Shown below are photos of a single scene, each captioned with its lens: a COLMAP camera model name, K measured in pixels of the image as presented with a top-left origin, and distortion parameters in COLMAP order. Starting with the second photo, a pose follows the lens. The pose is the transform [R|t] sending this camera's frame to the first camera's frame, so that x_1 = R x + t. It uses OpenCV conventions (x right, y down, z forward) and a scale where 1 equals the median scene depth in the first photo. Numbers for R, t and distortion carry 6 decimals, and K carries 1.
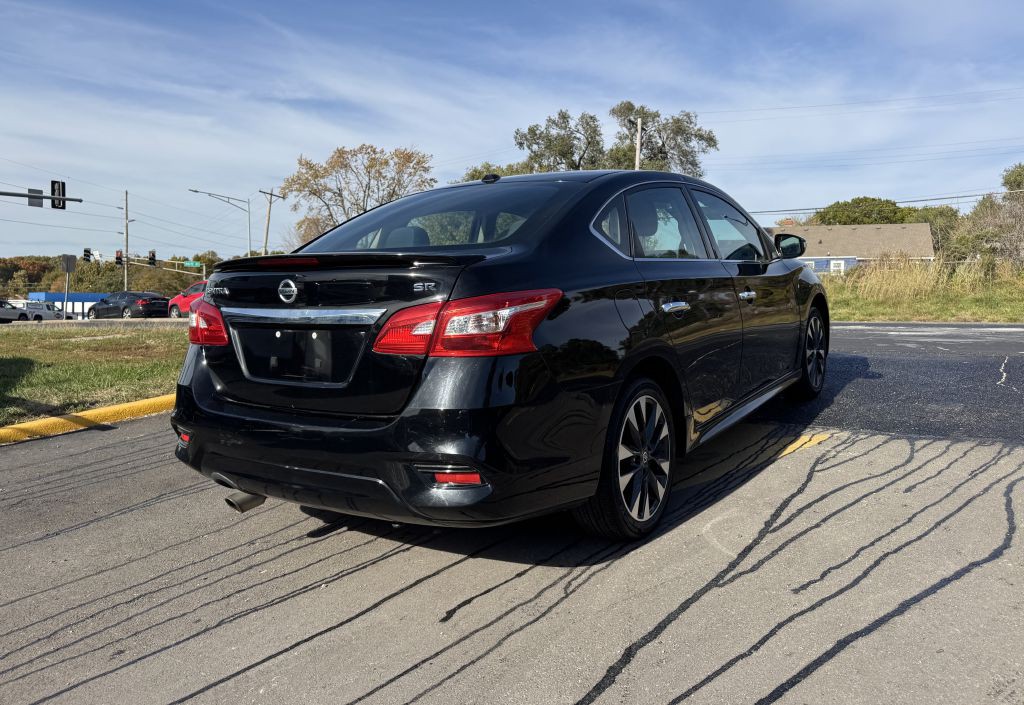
lens RADIAL K [[808.4, 0, 497.7], [0, 808.4, 325.5], [0, 0, 1]] dist [-0.003105, -0.000201]
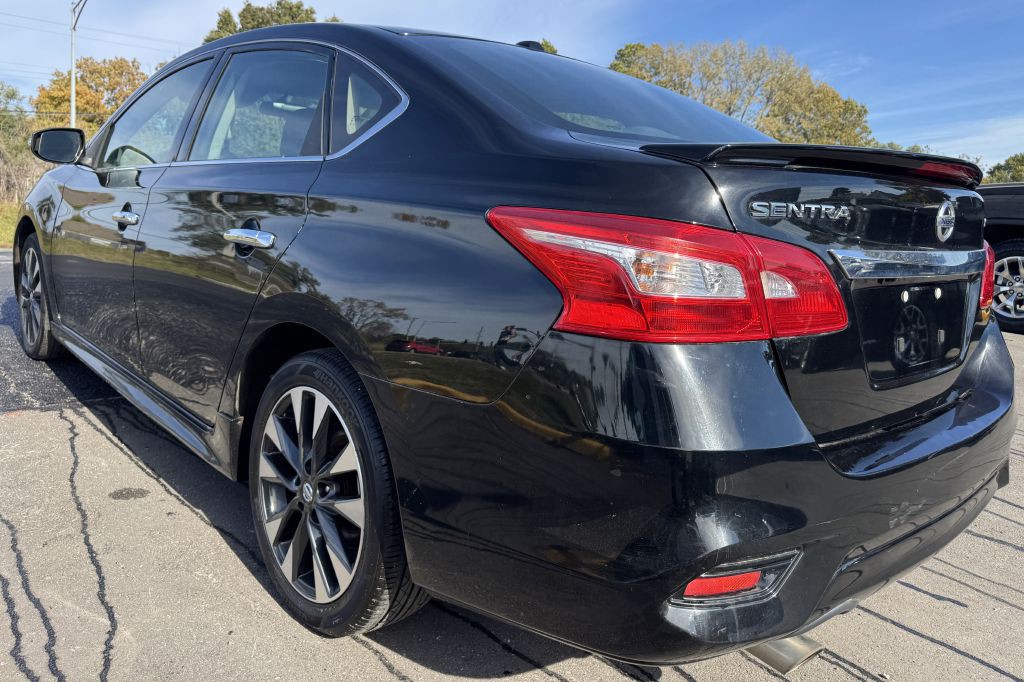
lens RADIAL K [[782.1, 0, 517.4], [0, 782.1, 300.1], [0, 0, 1]] dist [-0.016772, 0.005838]
pose [[0.198719, -0.076090, 0.977098, -0.711696], [0.010844, 0.997091, 0.075441, -0.025317], [-0.979997, -0.004396, 0.198966, 0.963961]]
